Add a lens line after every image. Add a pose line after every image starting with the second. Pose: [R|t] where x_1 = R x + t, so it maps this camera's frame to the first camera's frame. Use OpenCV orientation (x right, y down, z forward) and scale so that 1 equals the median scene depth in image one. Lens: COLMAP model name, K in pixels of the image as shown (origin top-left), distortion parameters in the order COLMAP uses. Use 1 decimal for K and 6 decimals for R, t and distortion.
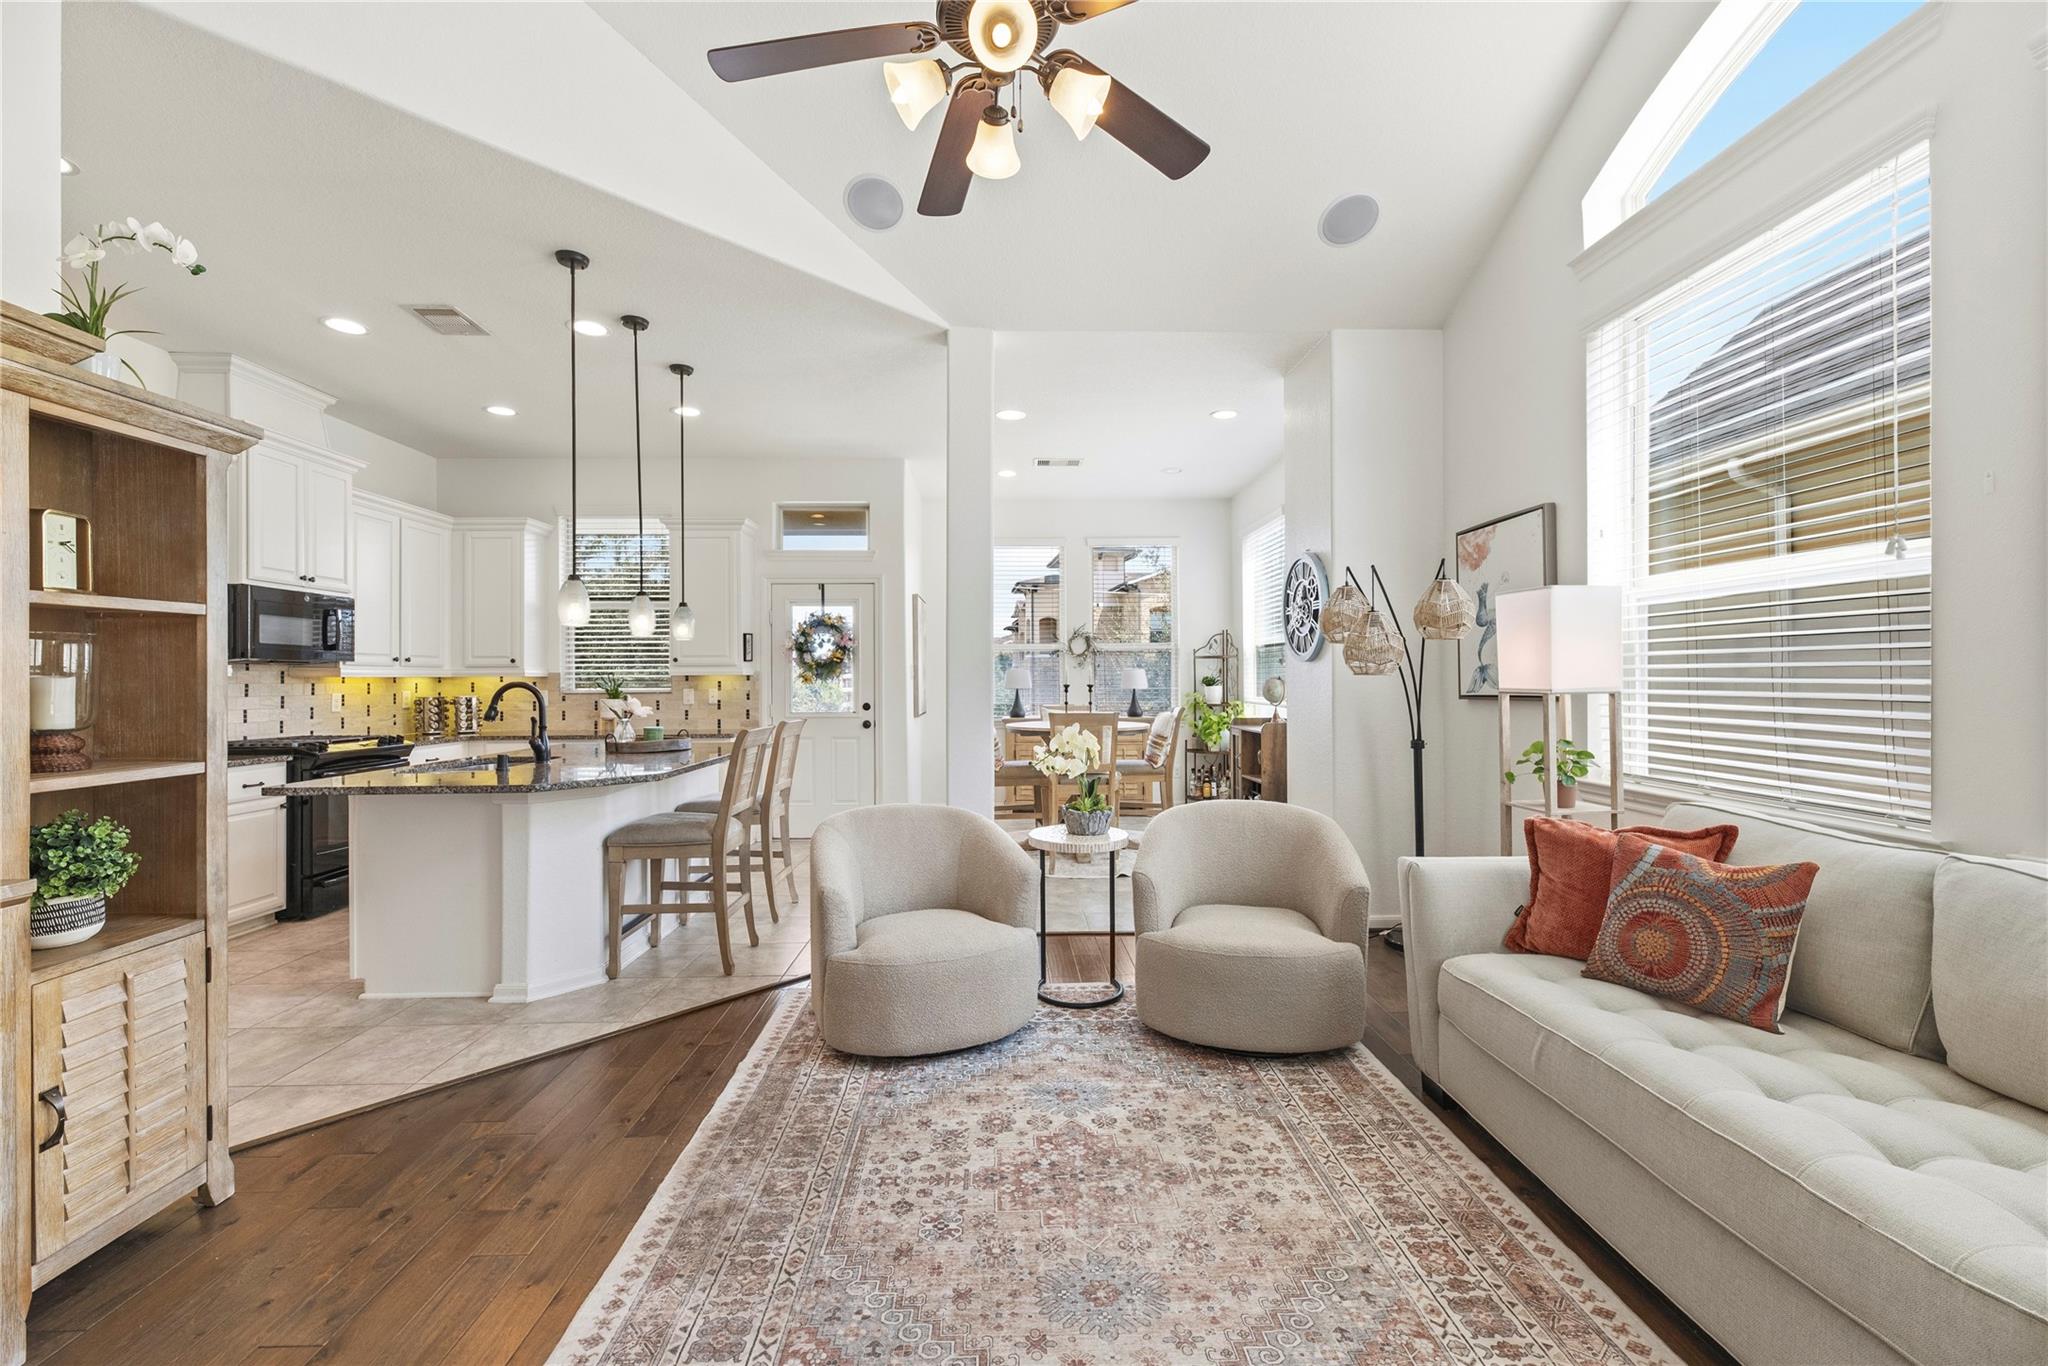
lens RADIAL K [[849.2, 0, 1015.6], [0, 849.2, 684.5], [0, 0, 1]] dist [0.001026, -0.000254]
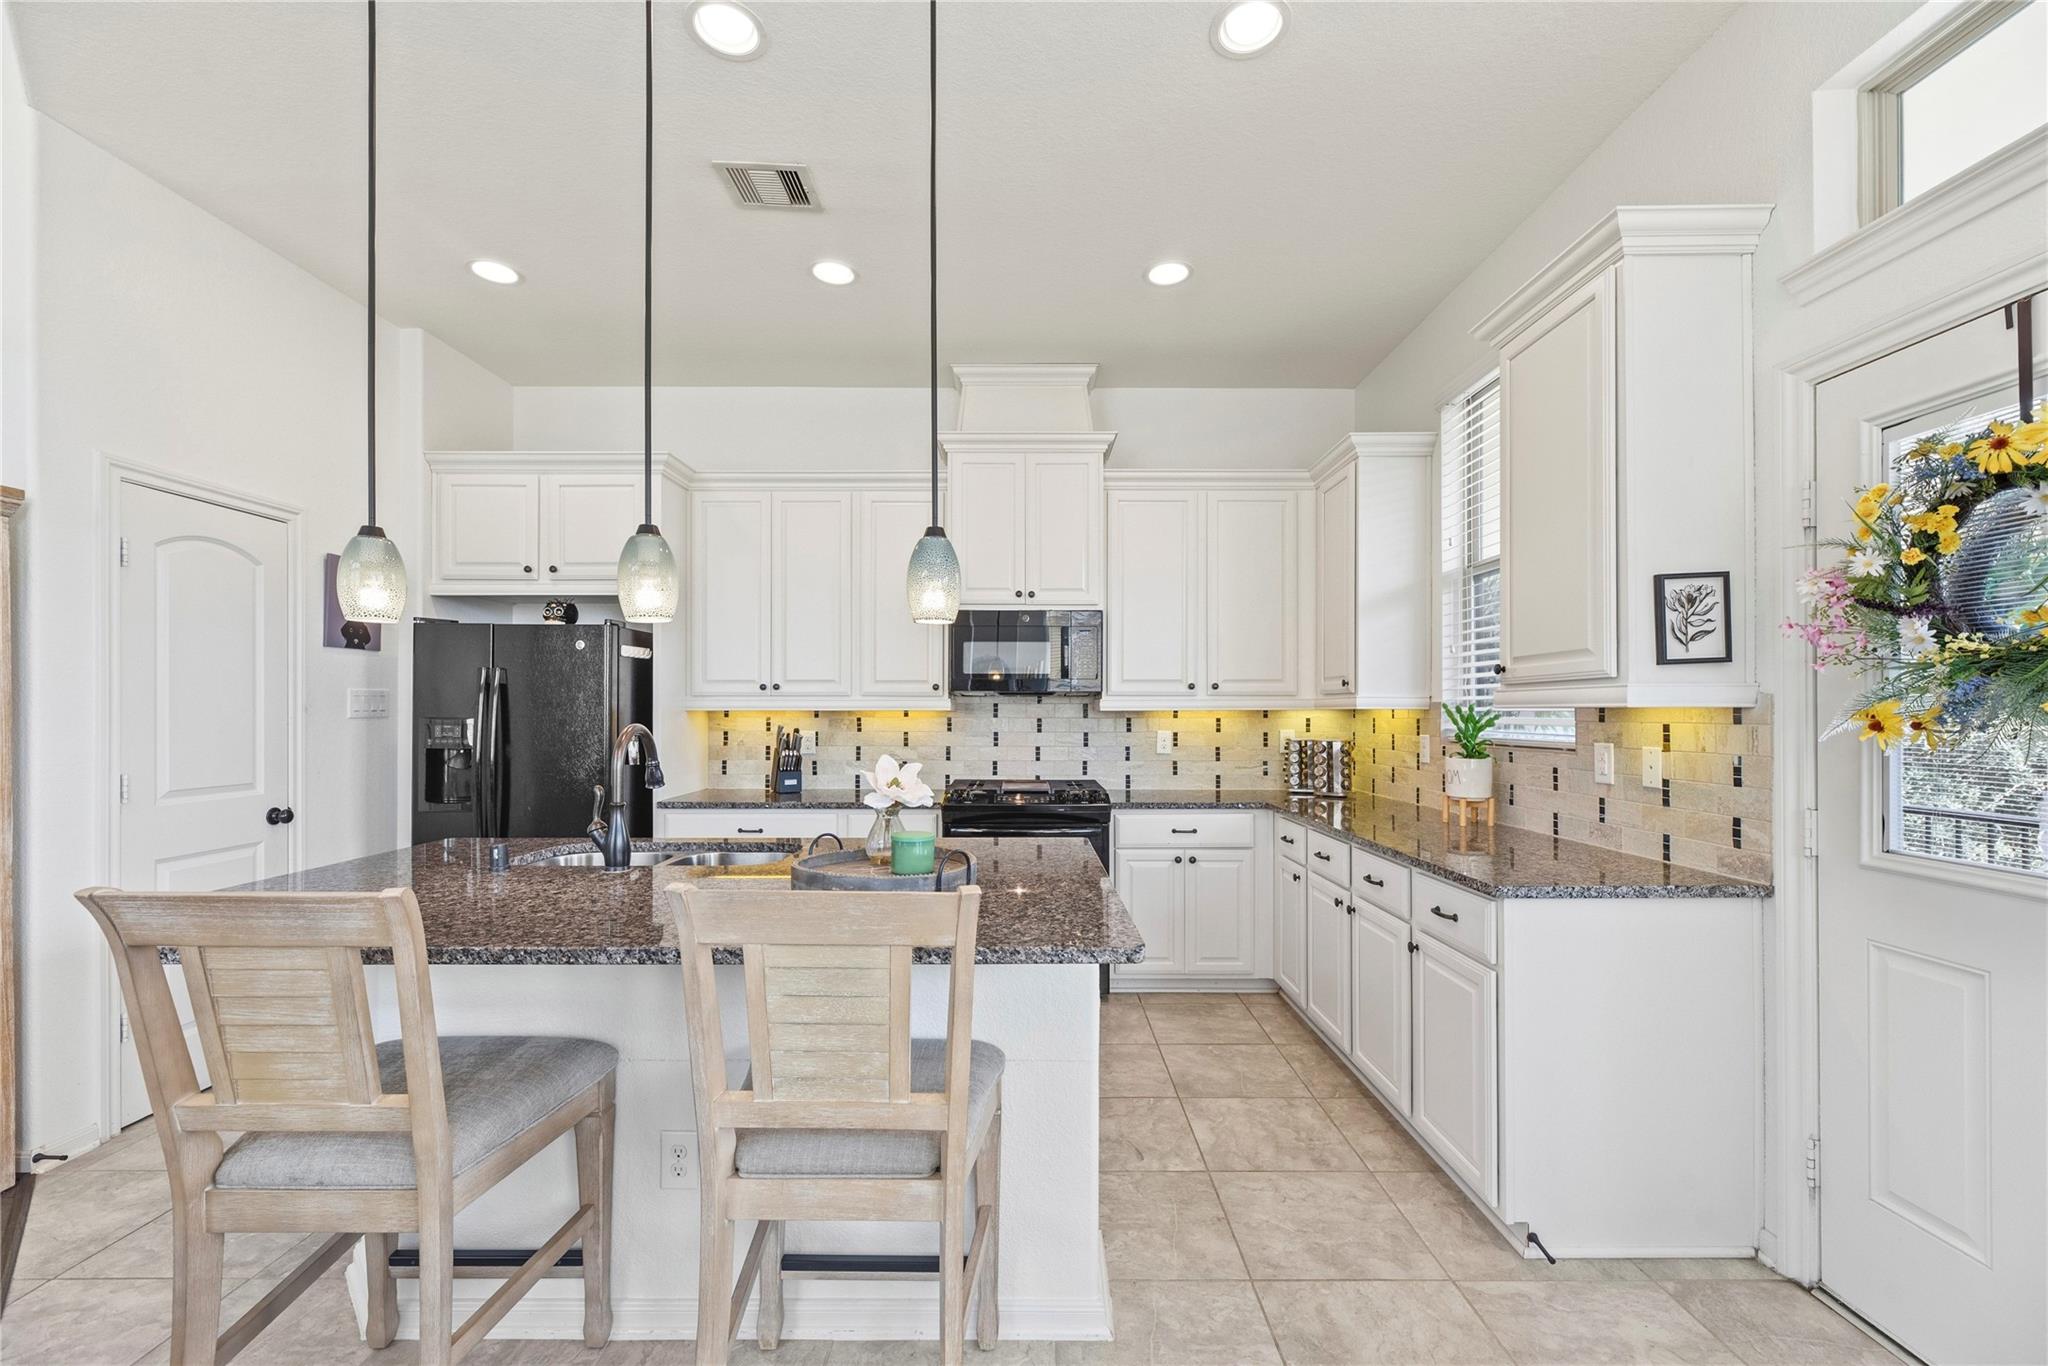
lens RADIAL K [[849.2, 0, 1024.0], [0, 849.2, 701.5], [0, 0, 1]] dist [0.001026, -0.000254]
pose [[-0.056000, -0.007817, -0.998400, 0.012866], [-0.008285, 0.999939, -0.007365, -0.019300], [0.998396, 0.007859, -0.056061, 1.797952]]
